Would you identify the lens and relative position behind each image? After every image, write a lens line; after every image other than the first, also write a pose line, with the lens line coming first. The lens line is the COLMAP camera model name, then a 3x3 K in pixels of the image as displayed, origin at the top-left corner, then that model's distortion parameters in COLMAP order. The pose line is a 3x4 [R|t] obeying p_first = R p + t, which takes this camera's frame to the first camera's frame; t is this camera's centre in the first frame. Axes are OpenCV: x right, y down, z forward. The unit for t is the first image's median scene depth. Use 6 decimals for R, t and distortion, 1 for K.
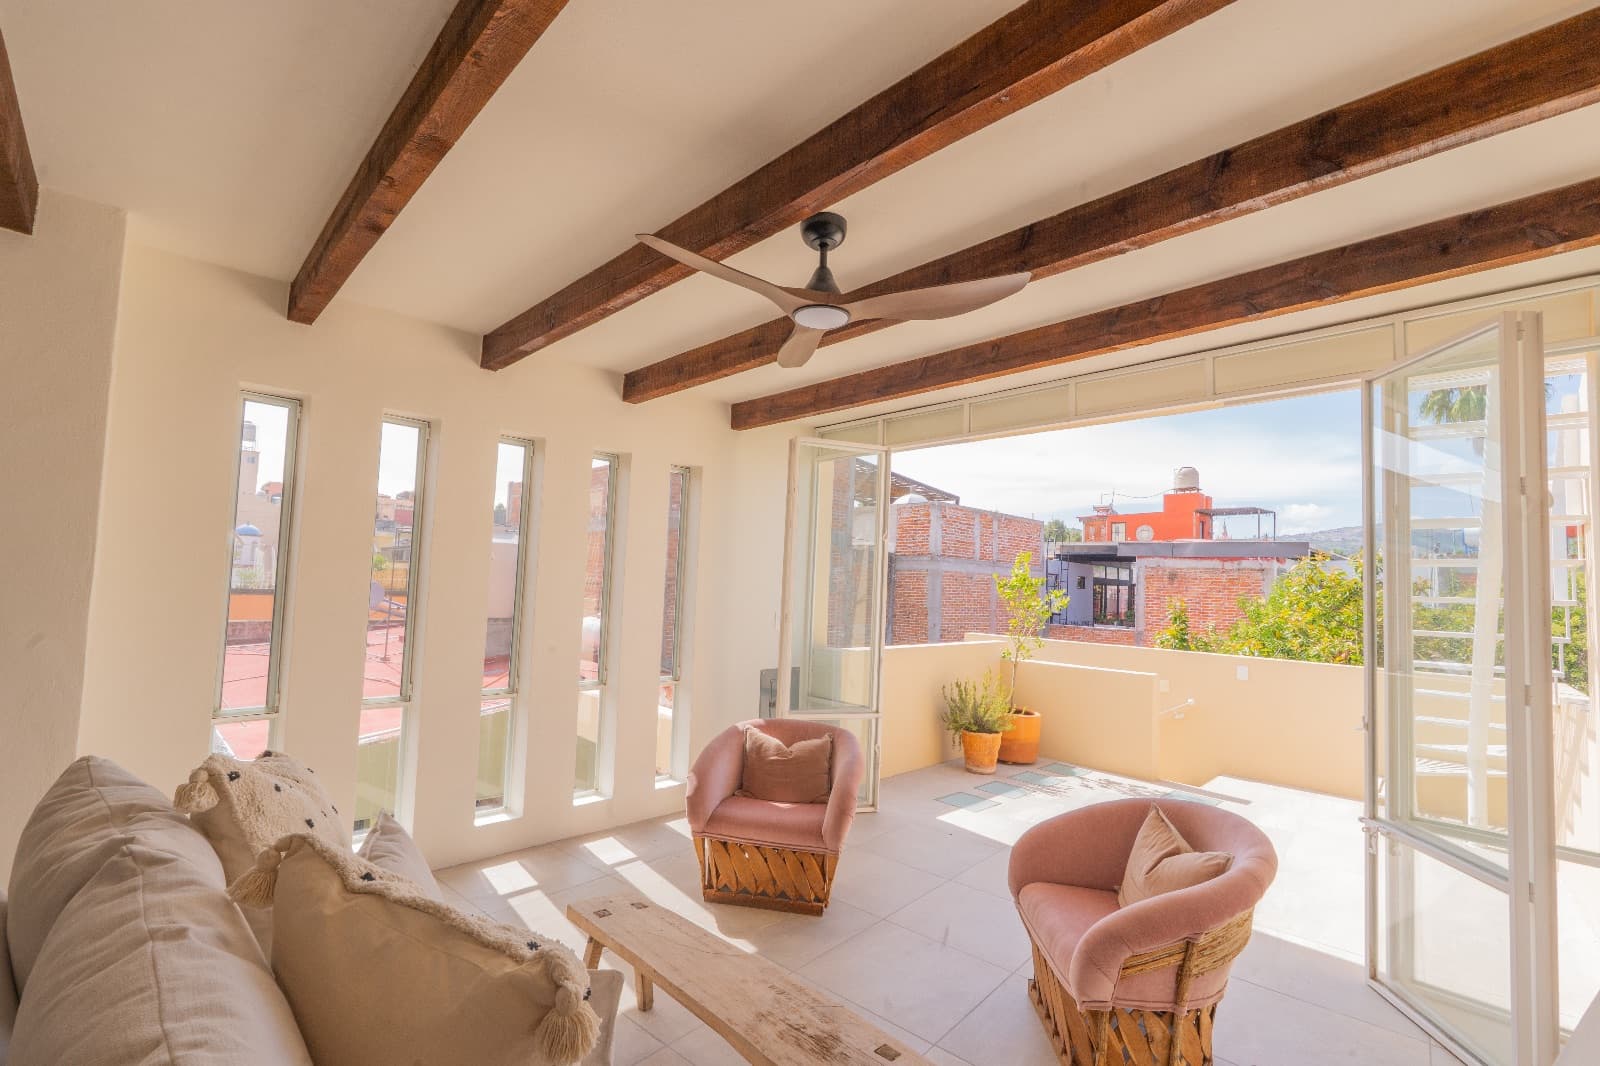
lens RADIAL K [[711.8, 0, 802.5], [0, 711.8, 539.4], [0, 0, 1]] dist [-0.004081, -0.000765]
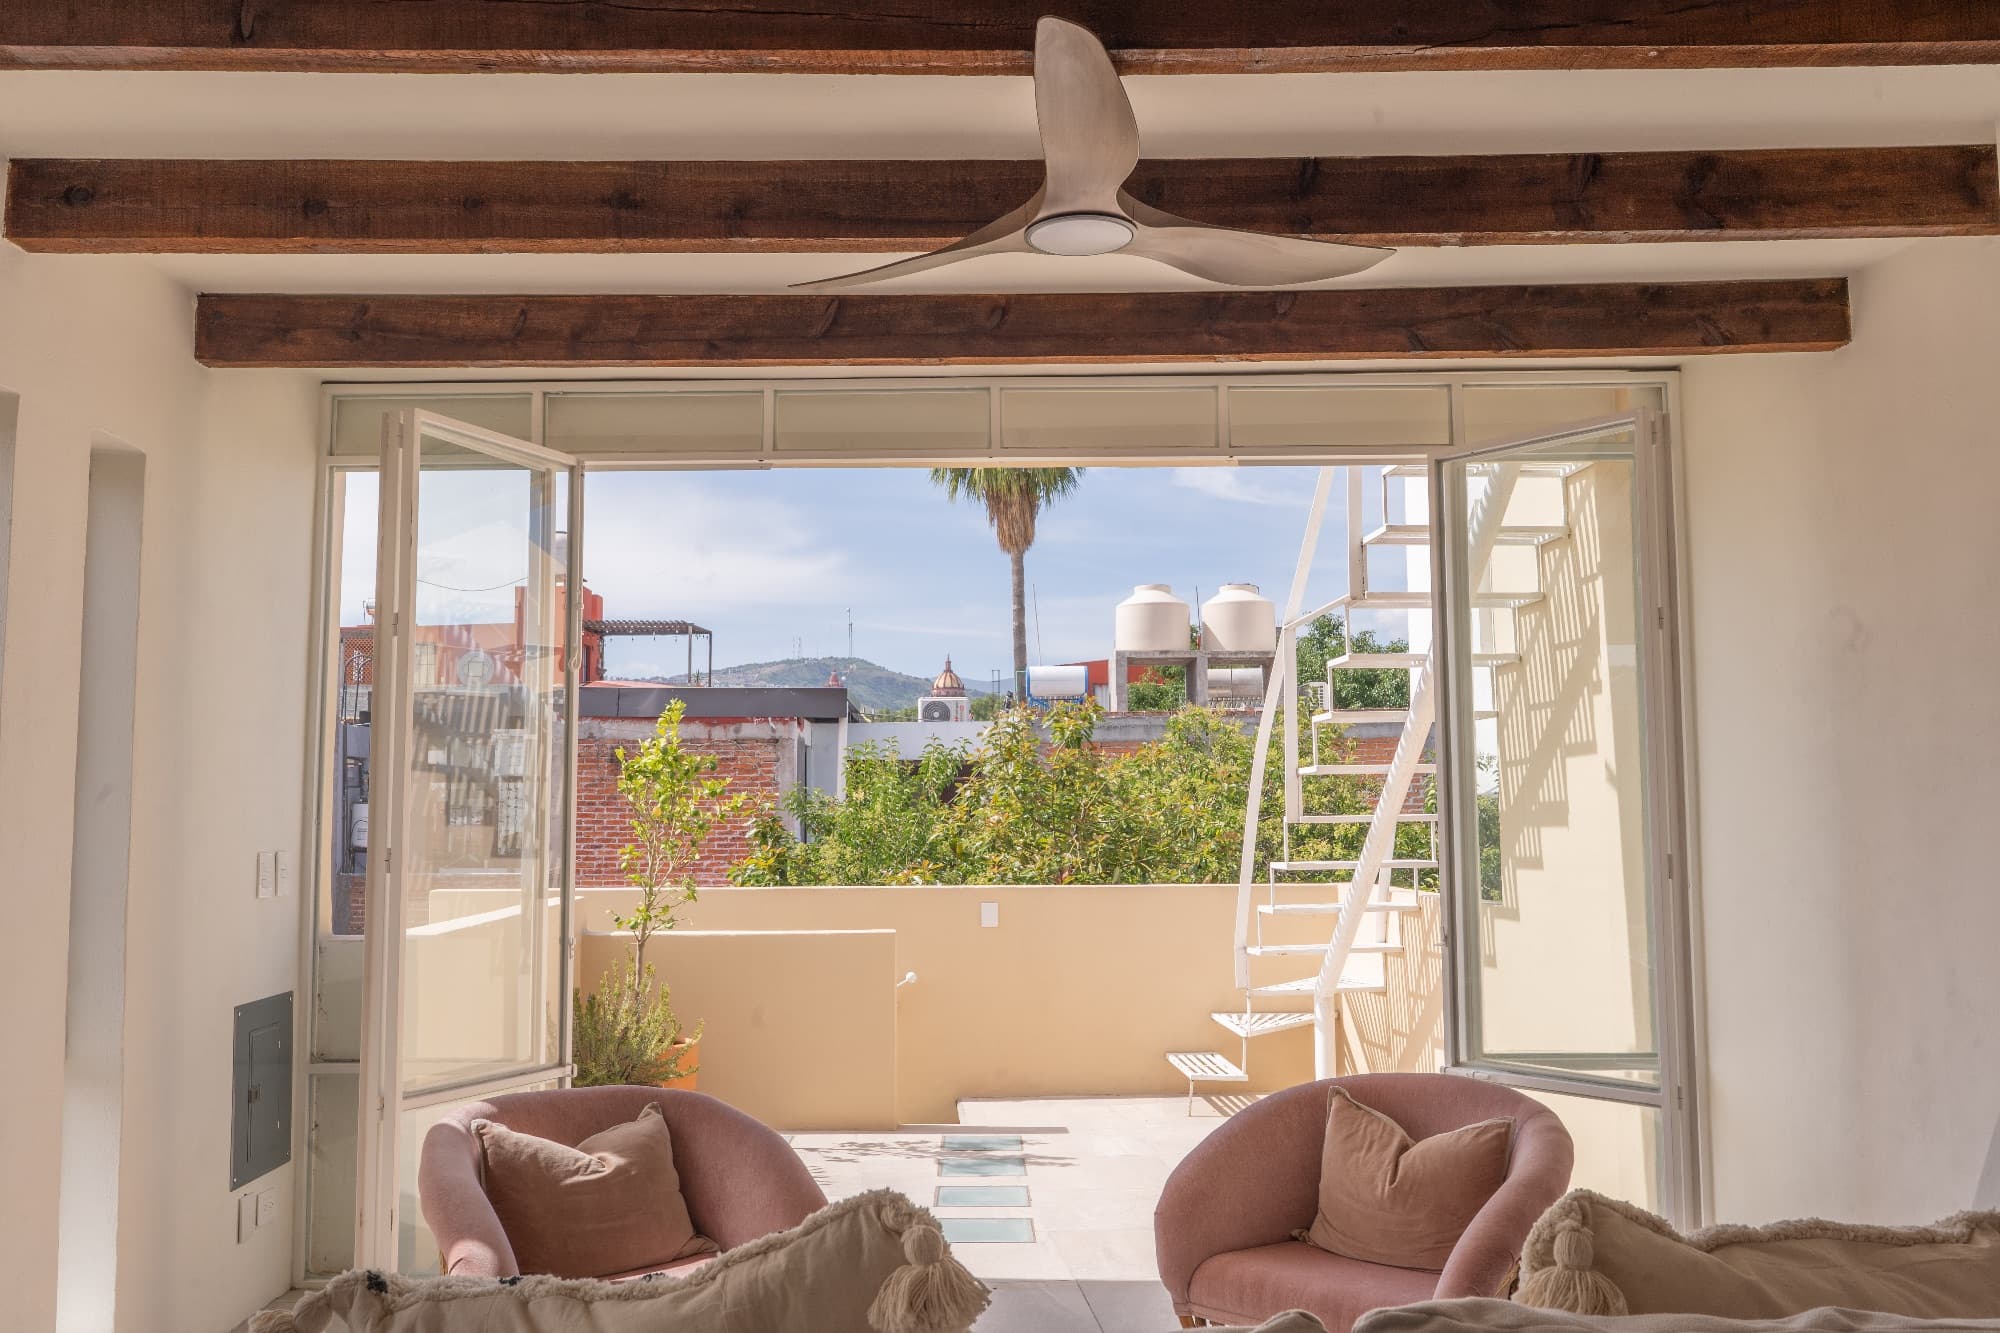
lens RADIAL K [[1709.1, 0, 940.9], [0, 1709.1, 664.7], [0, 0, 1]] dist [0.006690, -0.002323]
pose [[0.675648, 0.021172, 0.736920, -0.512808], [-0.014514, 0.999776, -0.015417, 0.010729], [-0.737082, -0.000279, 0.675804, 0.127628]]
